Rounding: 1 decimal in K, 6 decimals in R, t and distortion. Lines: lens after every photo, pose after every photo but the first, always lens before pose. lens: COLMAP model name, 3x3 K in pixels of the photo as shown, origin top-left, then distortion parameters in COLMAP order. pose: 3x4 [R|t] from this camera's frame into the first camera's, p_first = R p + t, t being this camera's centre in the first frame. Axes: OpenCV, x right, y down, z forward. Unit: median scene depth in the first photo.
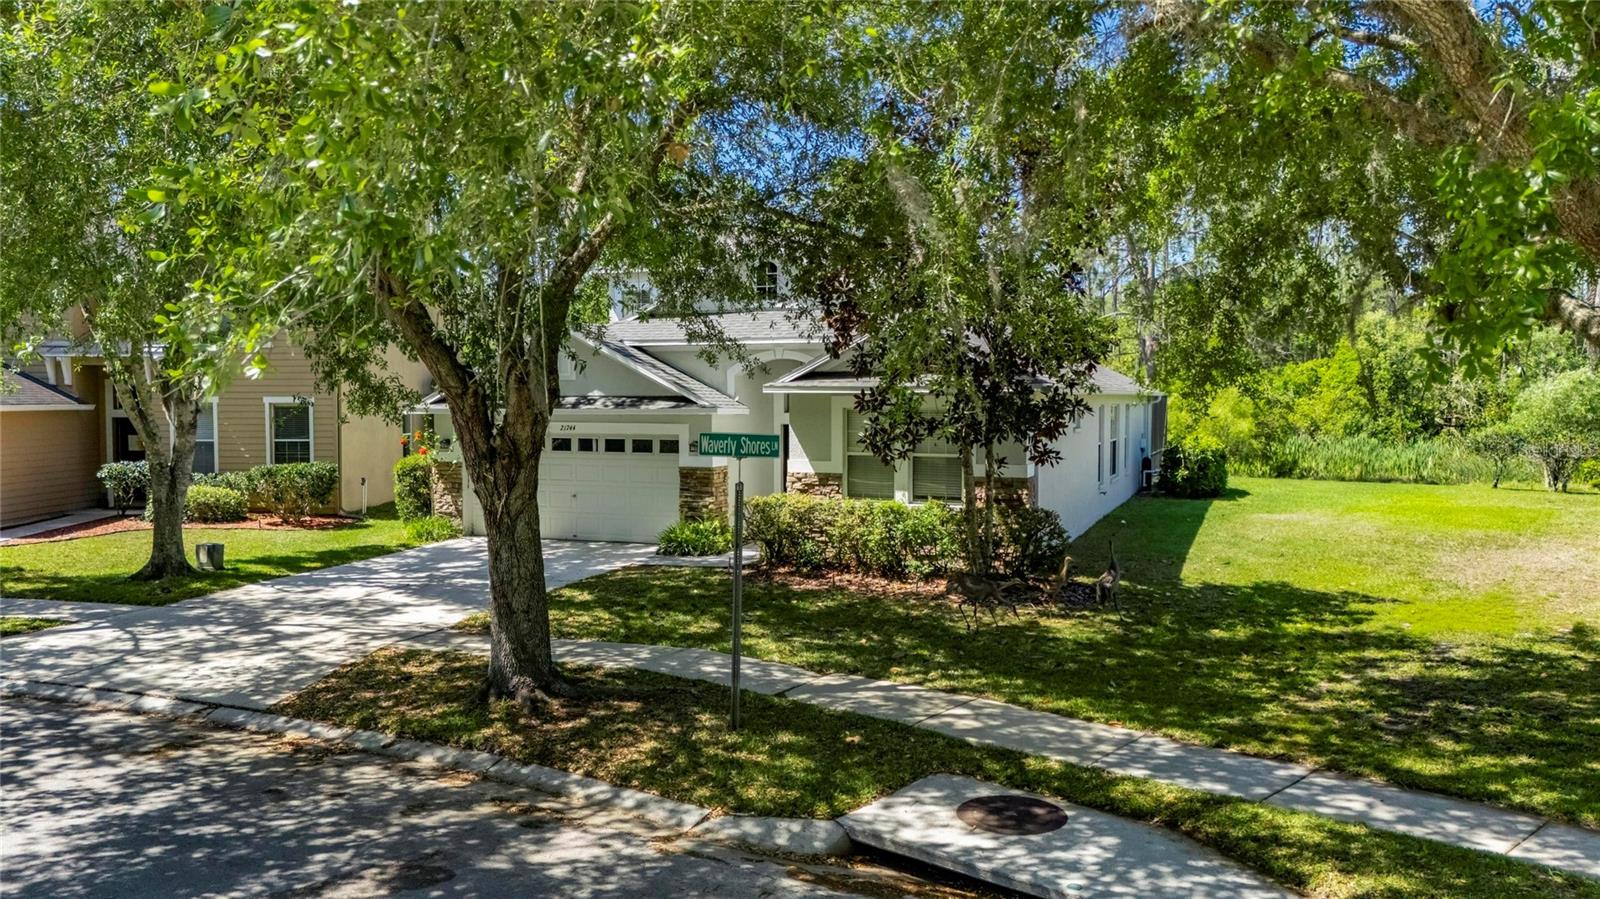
lens RADIAL K [[1168.7, 0, 808.3], [0, 1168.7, 450.8], [0, 0, 1]] dist [0.061534, -0.054045]
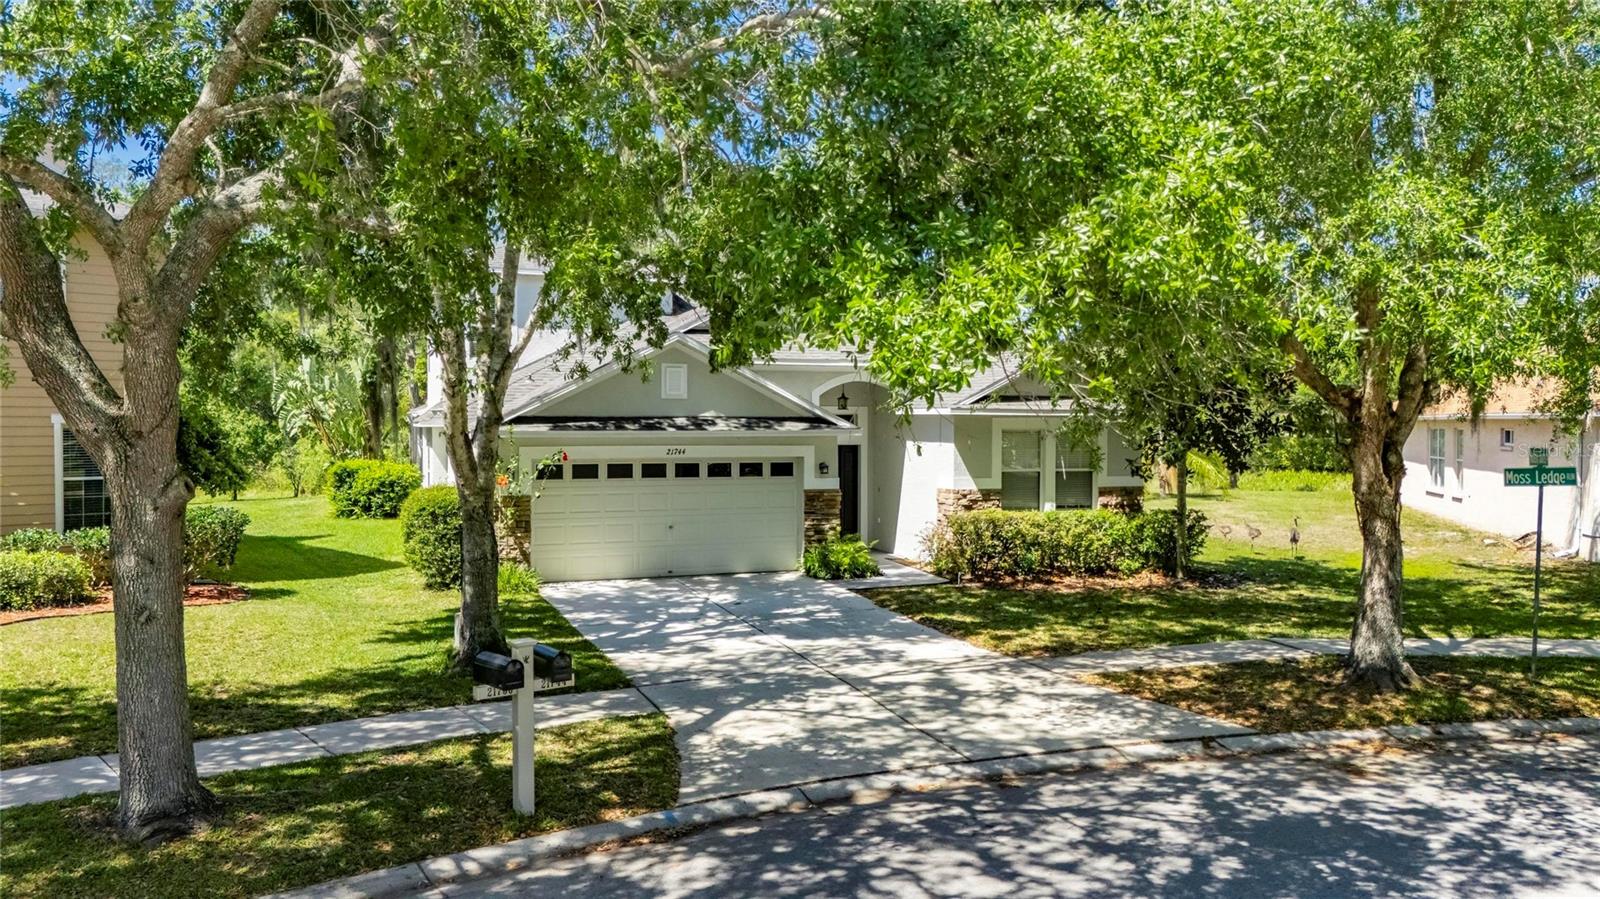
lens RADIAL K [[1168.7, 0, 808.3], [0, 1168.7, 450.8], [0, 0, 1]] dist [0.061534, -0.054045]
pose [[0.745695, -0.013954, 0.666142, -1.590221], [0.025866, 0.999633, -0.008014, -0.022945], [-0.665786, 0.023207, 0.745782, 0.569708]]
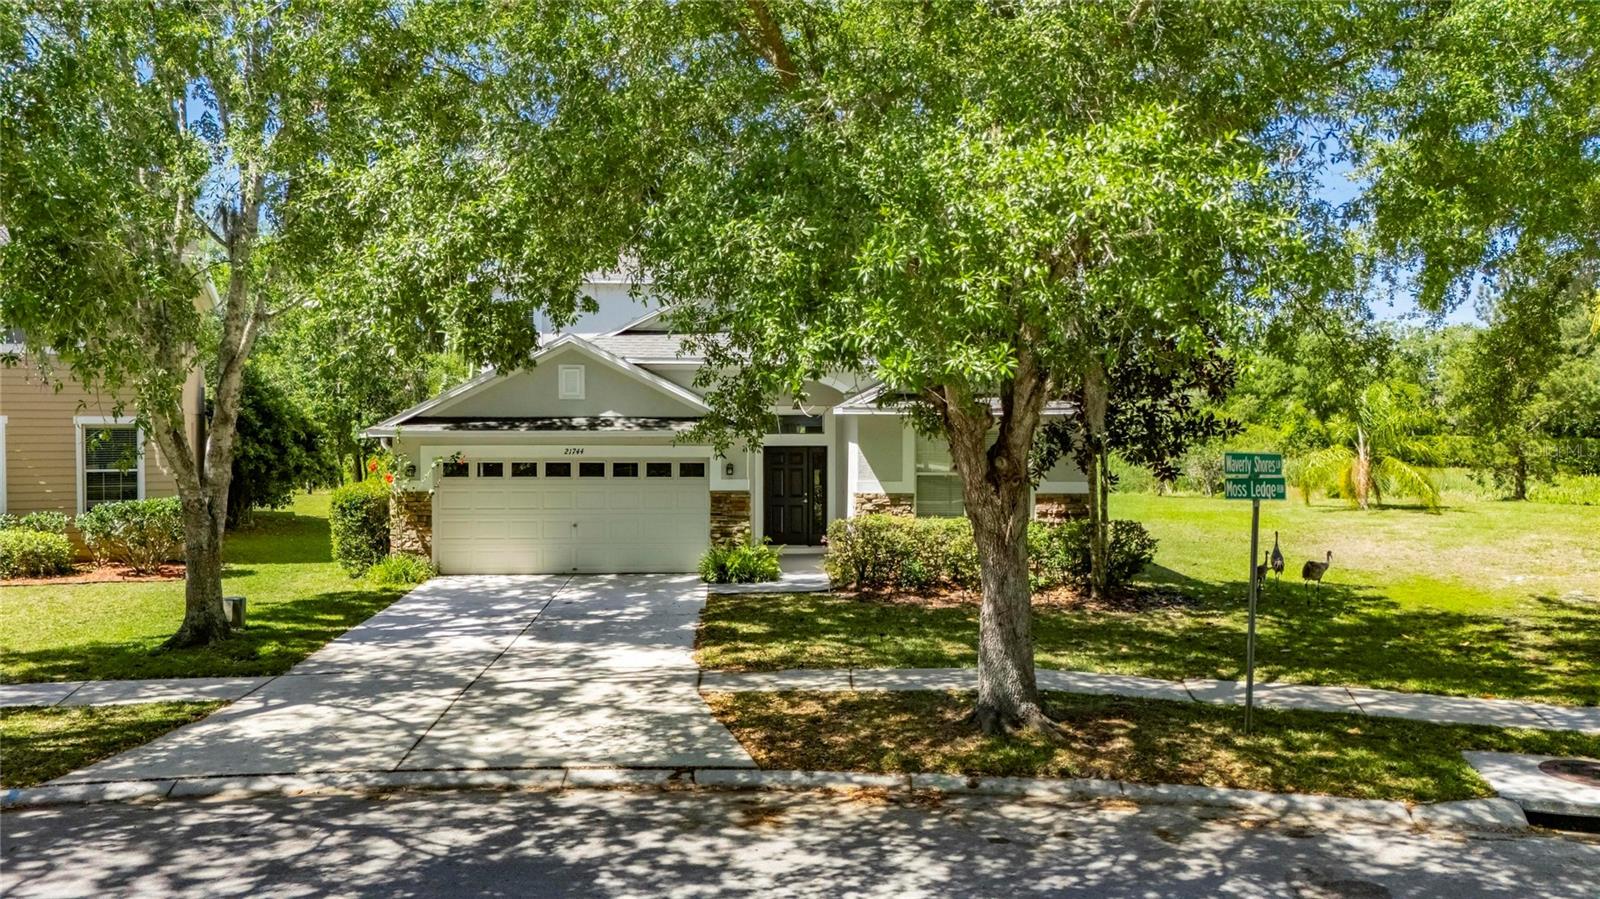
lens RADIAL K [[1168.7, 0, 808.3], [0, 1168.7, 450.8], [0, 0, 1]] dist [0.061534, -0.054045]
pose [[0.917528, -0.008101, 0.397589, -0.878114], [0.015376, 0.999768, -0.015111, -0.007281], [-0.397374, 0.019978, 0.917439, 0.183647]]
